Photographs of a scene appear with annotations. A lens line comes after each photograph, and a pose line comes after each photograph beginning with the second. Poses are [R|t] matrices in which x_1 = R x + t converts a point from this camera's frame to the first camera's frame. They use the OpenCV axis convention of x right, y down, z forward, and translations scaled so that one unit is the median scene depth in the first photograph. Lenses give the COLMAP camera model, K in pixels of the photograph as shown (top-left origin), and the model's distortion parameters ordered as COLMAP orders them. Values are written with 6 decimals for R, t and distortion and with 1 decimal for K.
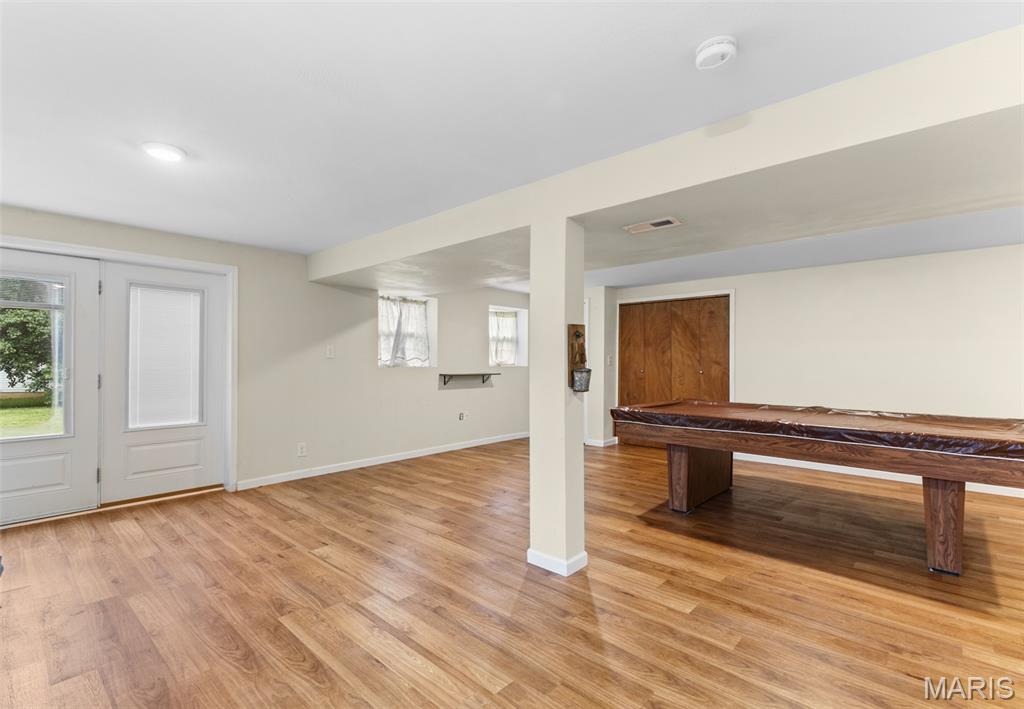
lens RADIAL K [[469.4, 0, 502.2], [0, 469.4, 359.4], [0, 0, 1]] dist [0.013725, 0.000236]
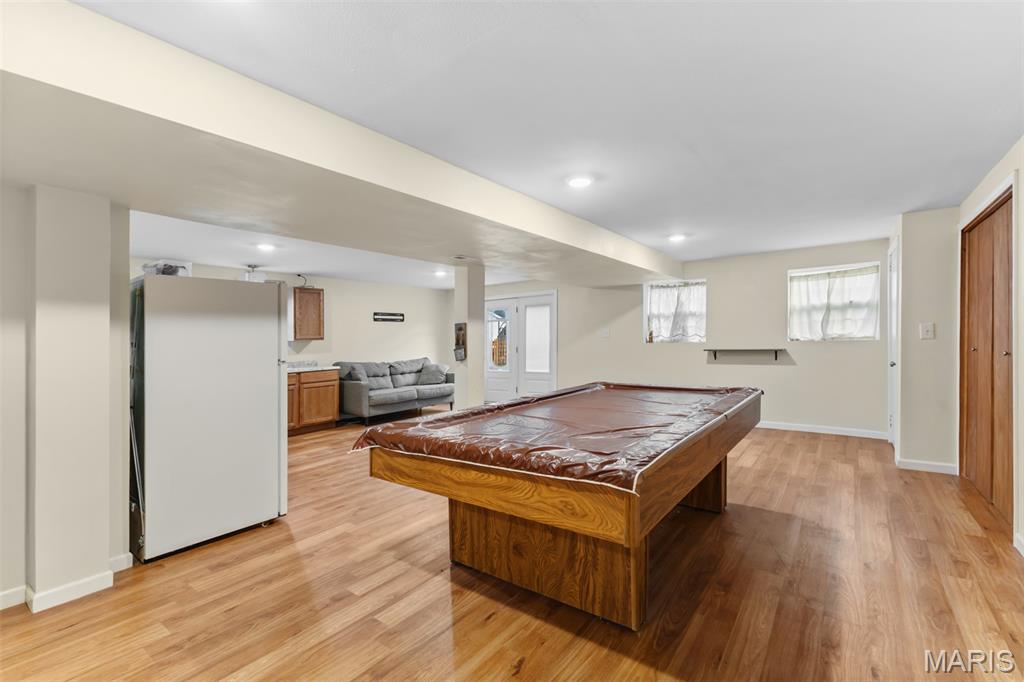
lens RADIAL K [[447.1, 0, 512.9], [0, 447.1, 340.1], [0, 0, 1]] dist [0.006797, -0.001327]
pose [[0.108267, -0.002661, -0.994118, 1.211947], [0.029414, 0.999567, 0.000528, -0.003419], [0.993687, -0.029299, 0.108298, 0.662913]]
